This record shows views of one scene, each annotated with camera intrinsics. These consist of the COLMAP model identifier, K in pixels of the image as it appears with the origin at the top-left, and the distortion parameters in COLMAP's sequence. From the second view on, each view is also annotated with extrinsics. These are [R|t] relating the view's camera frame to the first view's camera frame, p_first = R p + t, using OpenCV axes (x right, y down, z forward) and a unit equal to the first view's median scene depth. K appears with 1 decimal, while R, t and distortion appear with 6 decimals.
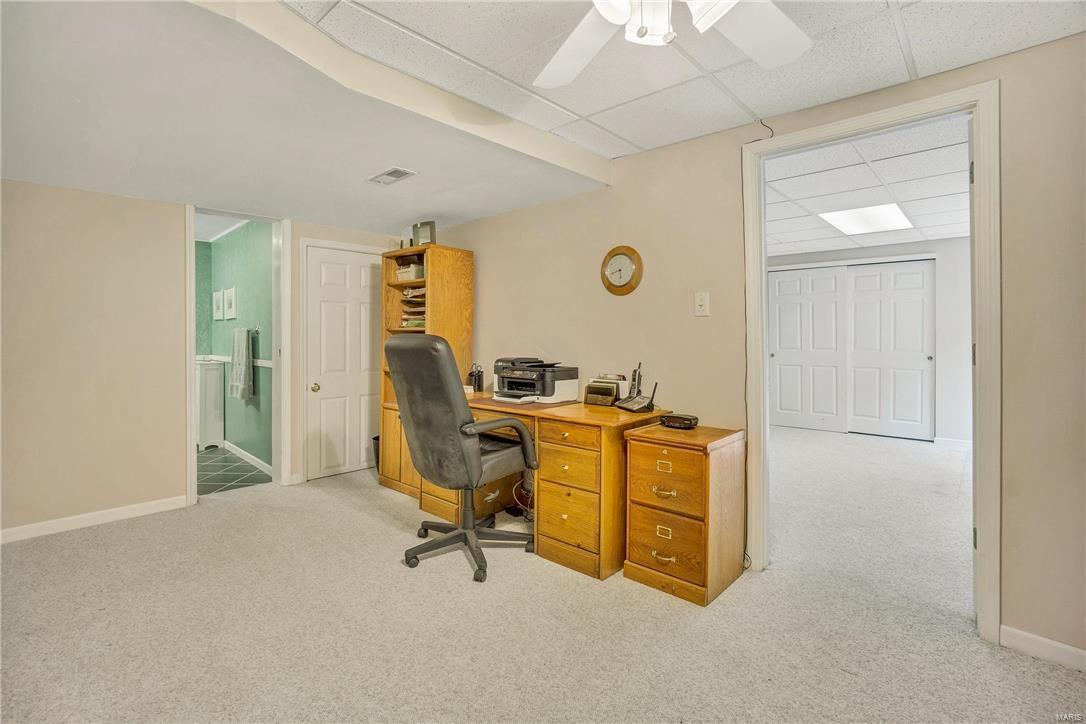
lens RADIAL K [[508.5, 0, 528.1], [0, 508.5, 334.1], [0, 0, 1]] dist [-0.001851, -0.000242]
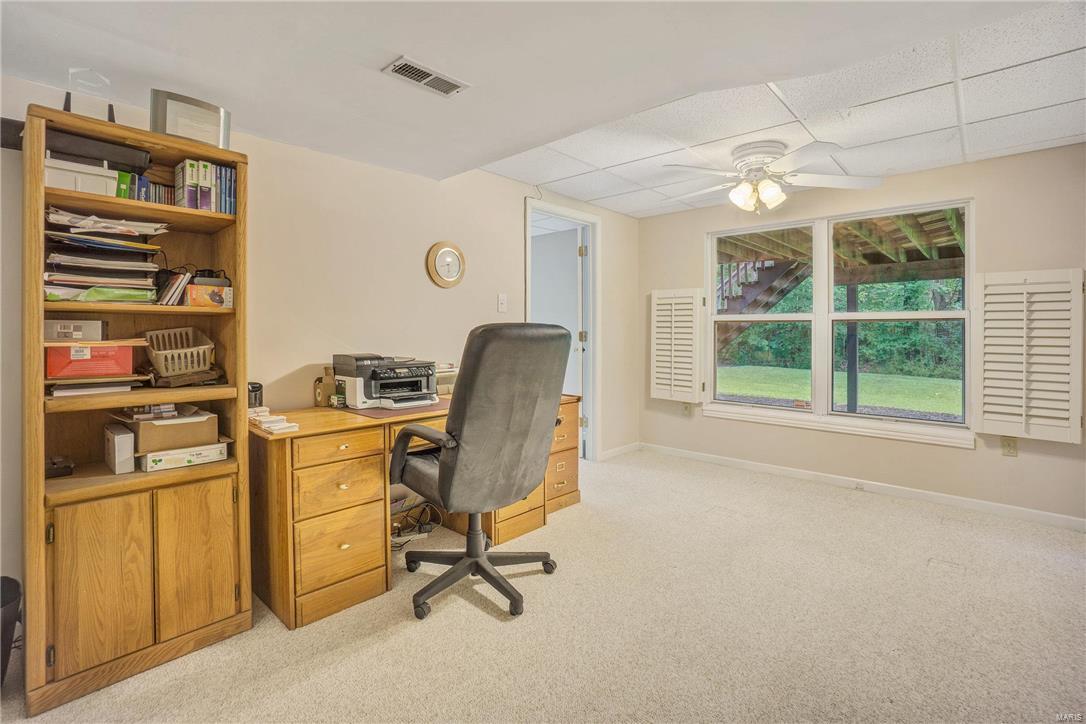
lens RADIAL K [[508.5, 0, 528.1], [0, 508.5, 334.1], [0, 0, 1]] dist [-0.001851, -0.000242]
pose [[0.014190, -0.003501, 0.999893, -0.772027], [0.000306, 0.999994, 0.003497, 0.012930], [-0.999899, 0.000257, 0.014191, 0.728924]]
